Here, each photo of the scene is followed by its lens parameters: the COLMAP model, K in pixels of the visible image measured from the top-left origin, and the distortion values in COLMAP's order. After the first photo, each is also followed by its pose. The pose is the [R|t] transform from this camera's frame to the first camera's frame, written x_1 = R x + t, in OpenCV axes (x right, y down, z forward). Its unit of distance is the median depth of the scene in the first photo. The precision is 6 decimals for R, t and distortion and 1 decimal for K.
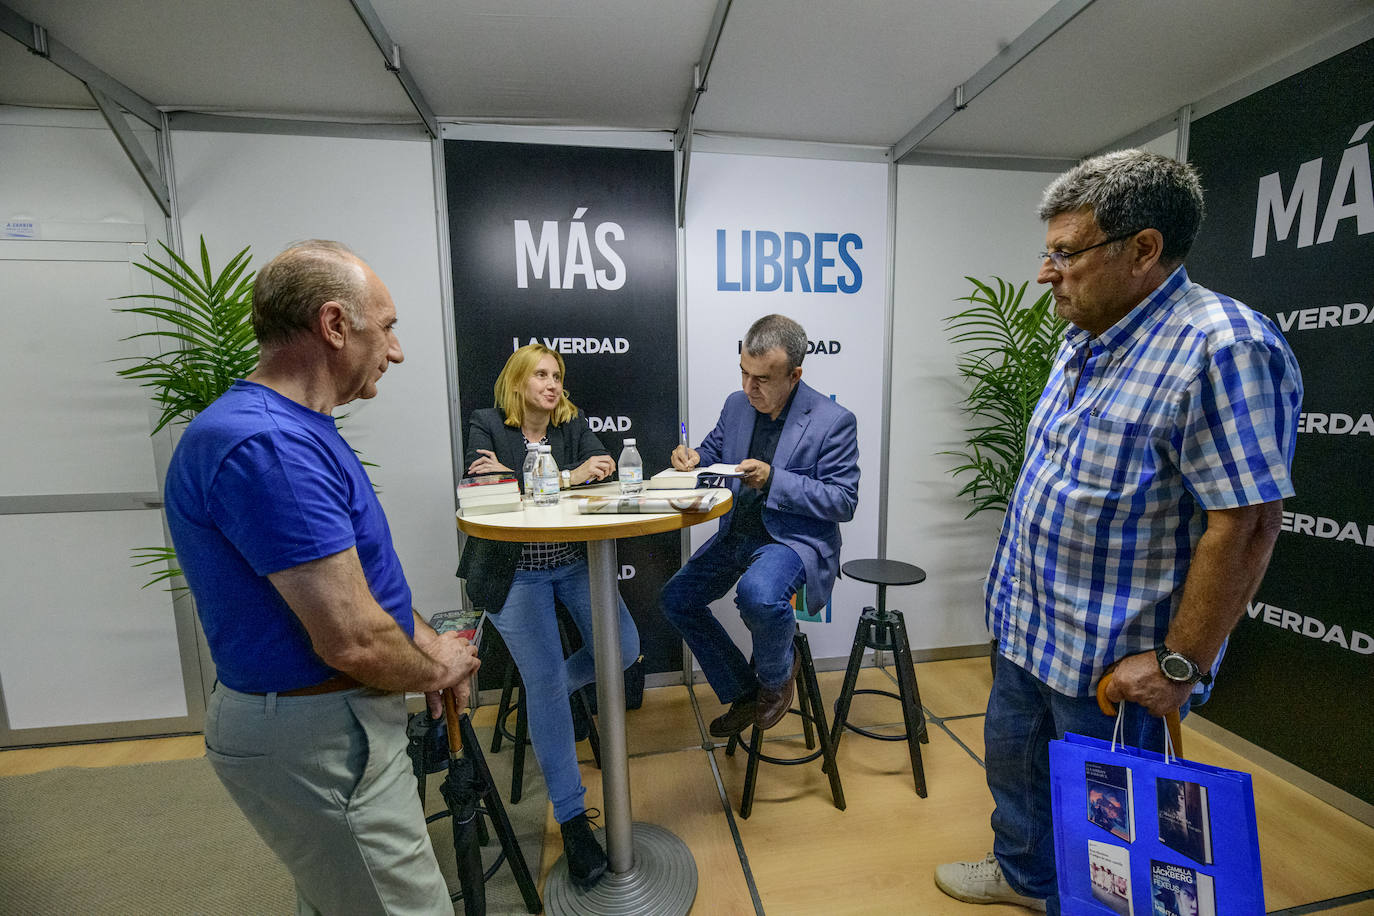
lens RADIAL K [[552.9, 0, 690.8], [0, 552.9, 470.4], [0, 0, 1]] dist [0.000761, -0.003769]
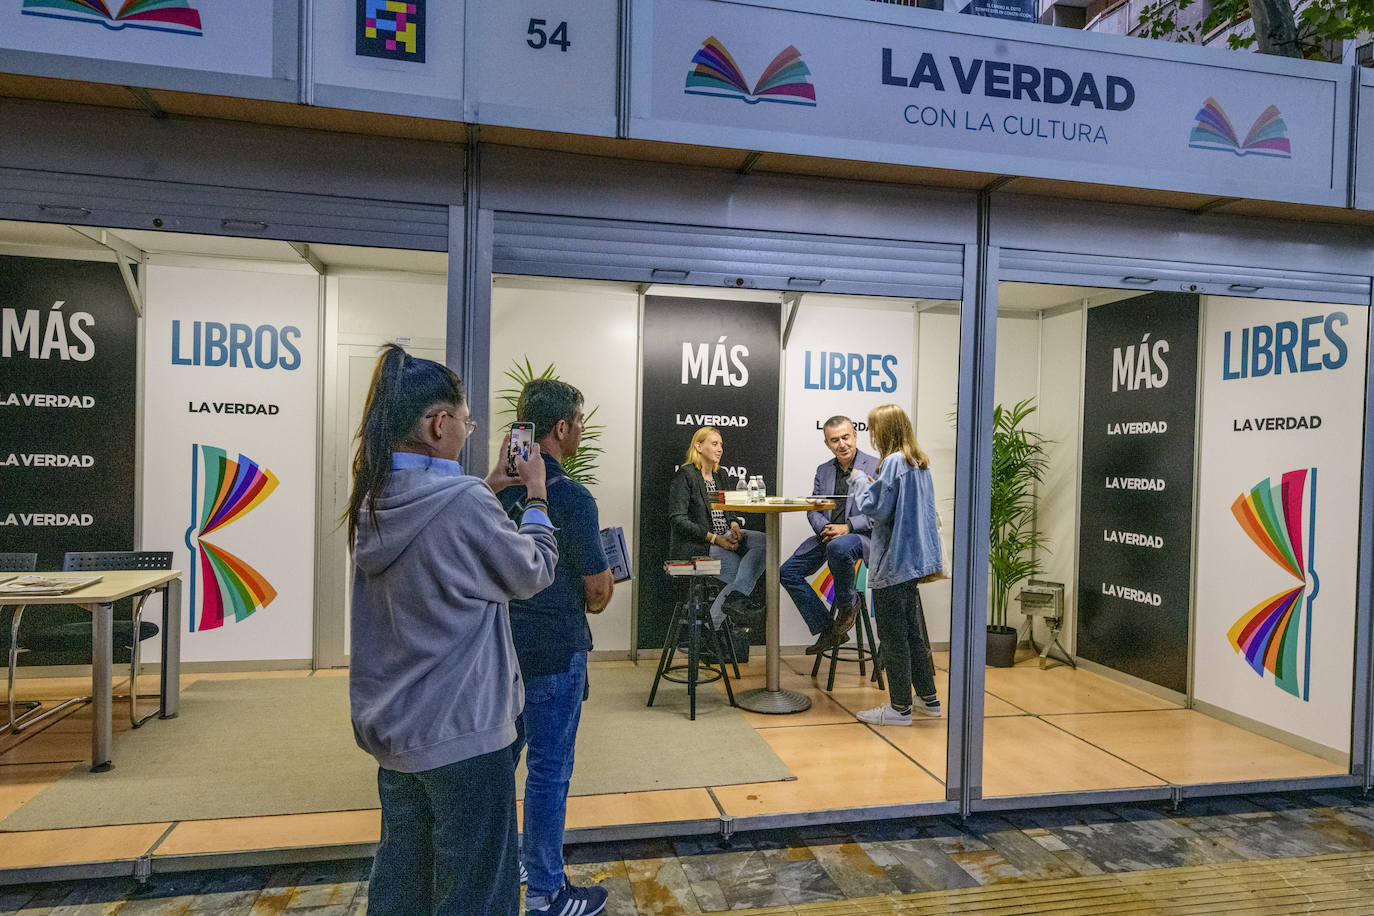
lens RADIAL K [[837.7, 0, 690.5], [0, 837.7, 470.5], [0, 0, 1]] dist [0.006923, 0.000024]
pose [[0.998064, 0.038840, 0.048571, -0.387740], [-0.033242, 0.993244, -0.111186, 0.179111], [-0.052562, 0.109356, 0.992612, -1.327452]]
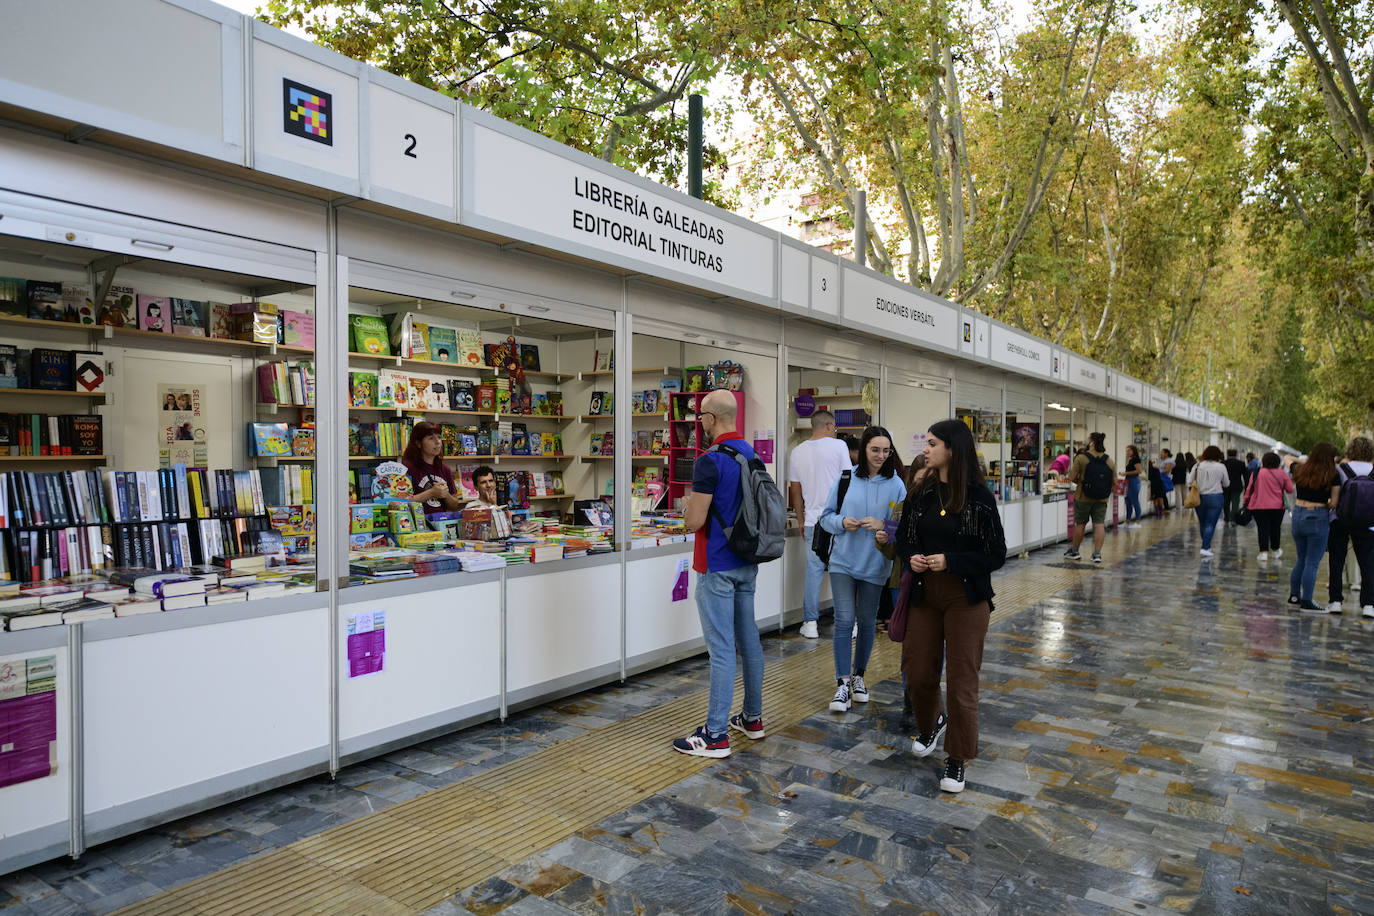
lens RADIAL K [[884.8, 0, 689.6], [0, 884.8, 470.1], [0, 0, 1]] dist [0.005236, 0.001395]
pose [[0.708301, 0.002785, 0.705905, -1.344731], [0.076335, 0.993826, -0.080515, 0.246554], [-0.701771, 0.110914, 0.703715, -1.694006]]
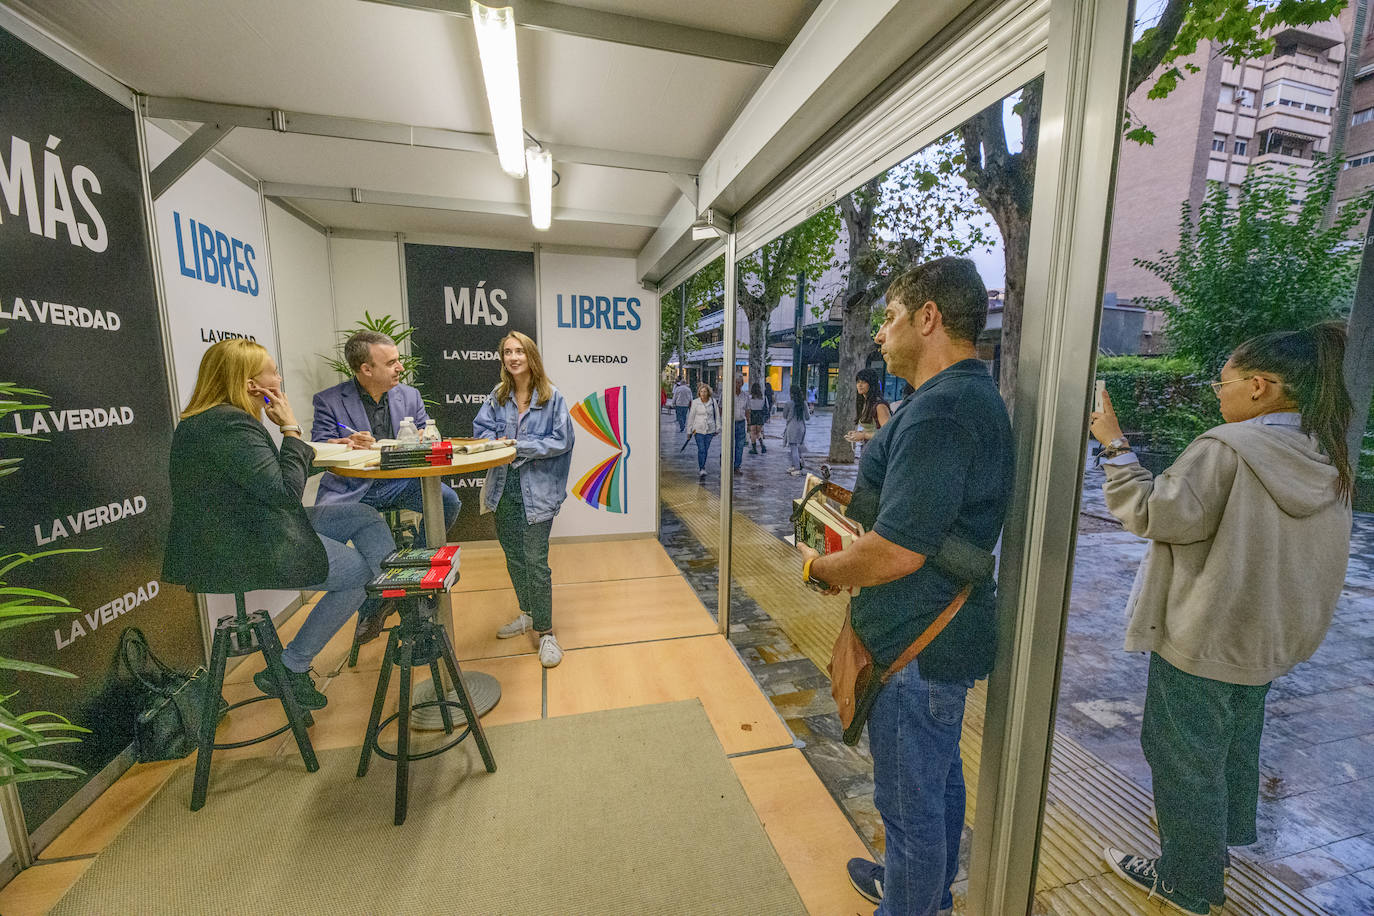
lens RADIAL K [[552.9, 0, 690.8], [0, 552.9, 470.4], [0, 0, 1]] dist [0.000761, -0.003769]
pose [[-0.091787, -0.143281, 0.985416, -1.074021], [0.112949, 0.981709, 0.153263, -0.035331], [-0.989352, 0.125369, -0.073925, 0.234830]]
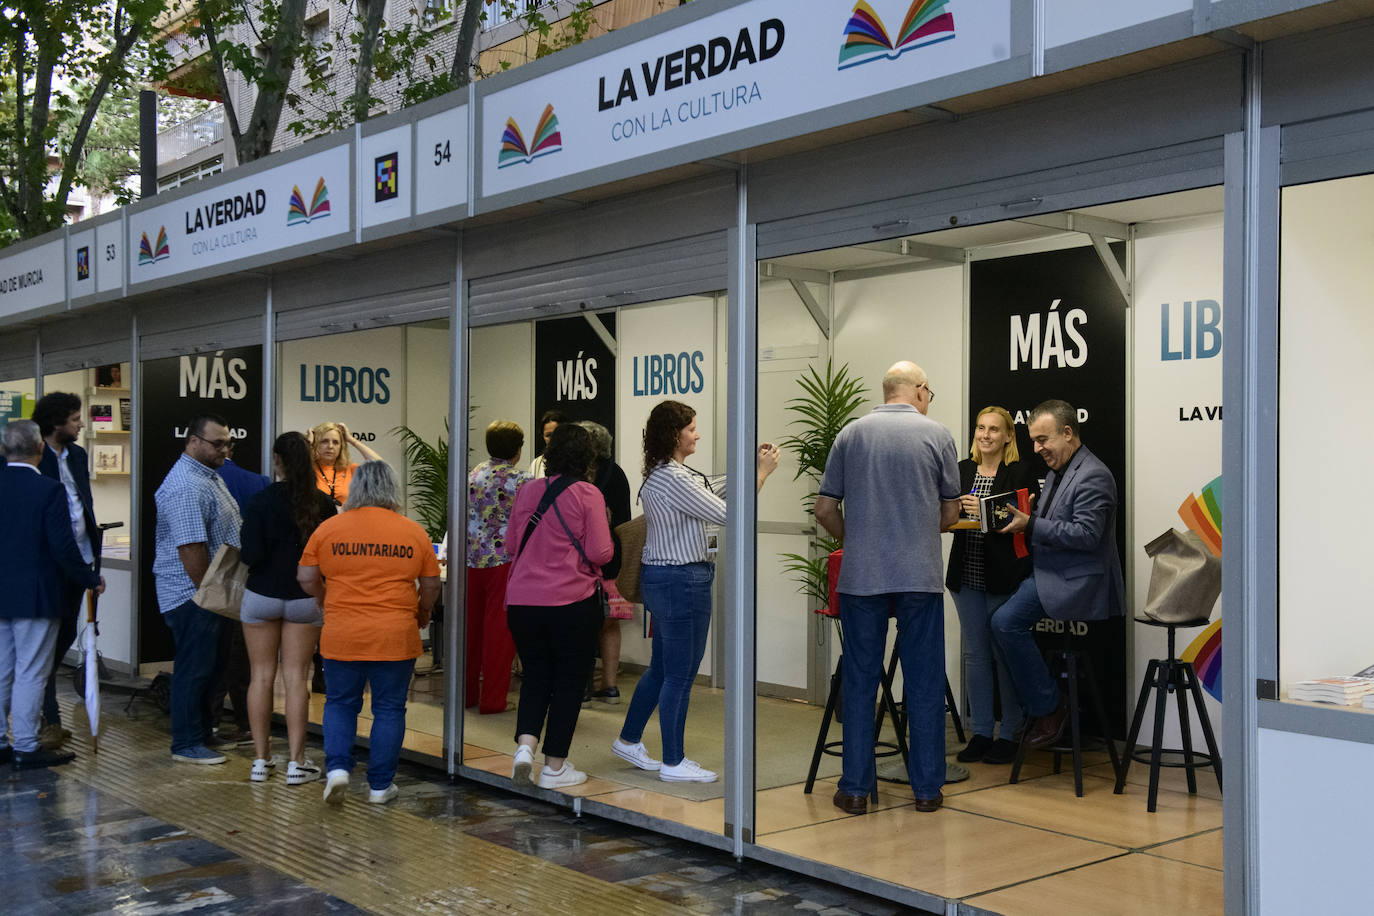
lens RADIAL K [[1486.7, 0, 701.1], [0, 1486.7, 453.8], [0, 0, 1]] dist [0.058304, 0.004577]
pose [[0.522395, 0.006952, -0.852675, 2.042625], [-0.117294, 0.991047, -0.063781, 0.129272], [0.844598, 0.133333, 0.518534, -1.184445]]
